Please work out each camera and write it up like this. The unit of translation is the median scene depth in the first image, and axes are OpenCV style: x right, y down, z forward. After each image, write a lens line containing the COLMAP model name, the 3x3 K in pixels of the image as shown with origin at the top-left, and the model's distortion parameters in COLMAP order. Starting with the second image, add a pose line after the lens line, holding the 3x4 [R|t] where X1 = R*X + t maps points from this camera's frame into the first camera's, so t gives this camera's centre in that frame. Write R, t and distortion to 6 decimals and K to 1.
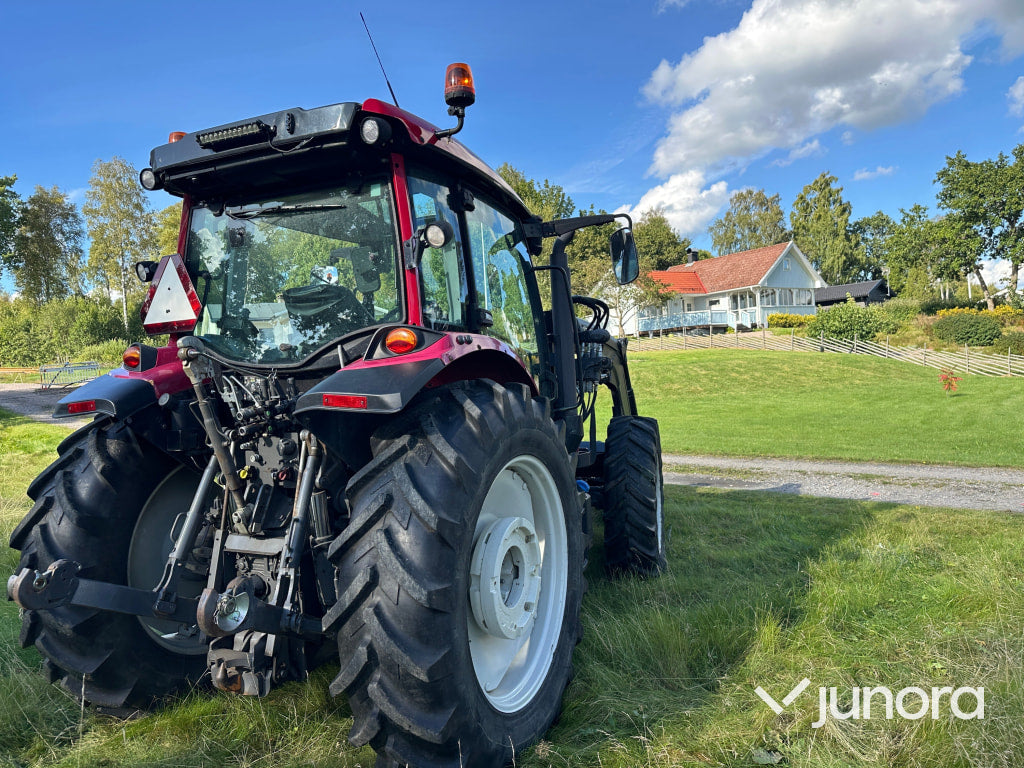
lens RADIAL K [[729.0, 0, 508.9], [0, 729.0, 378.3], [0, 0, 1]] dist [0.041761, -0.036785]
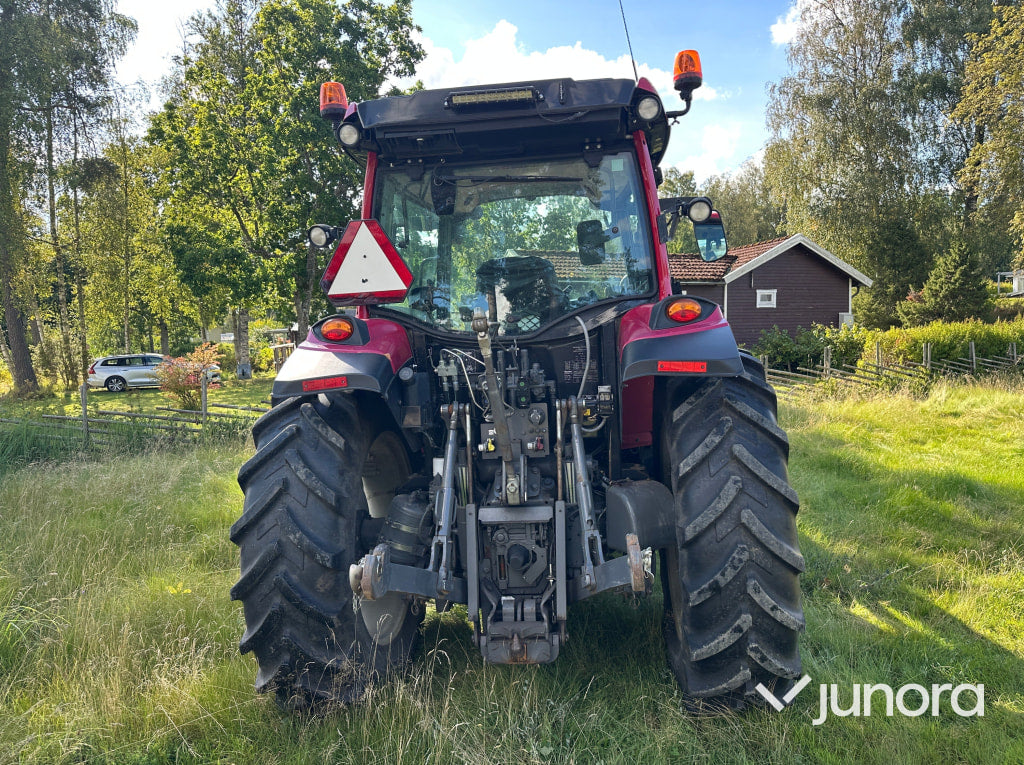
lens RADIAL K [[729.0, 0, 528.8], [0, 729.0, 389.9], [0, 0, 1]] dist [0.041761, -0.036785]
pose [[0.942966, -0.034911, 0.331054, -0.609429], [0.018438, 0.998436, 0.052772, 0.002170], [-0.332379, -0.043658, 0.942135, 0.051535]]
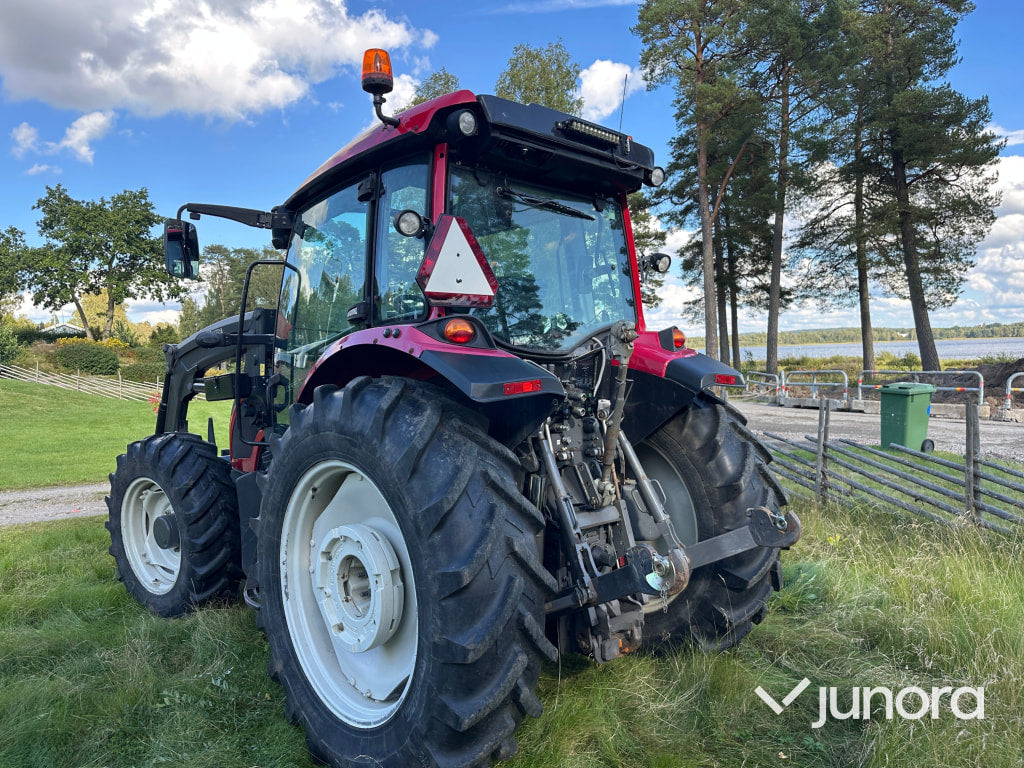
lens RADIAL K [[729.0, 0, 505.4], [0, 729.0, 377.8], [0, 0, 1]] dist [0.041761, -0.036785]
pose [[0.391038, 0.026798, 0.919984, -1.283319], [0.013287, 0.999307, -0.034756, 0.054675], [-0.920278, 0.025815, 0.390412, 0.652802]]
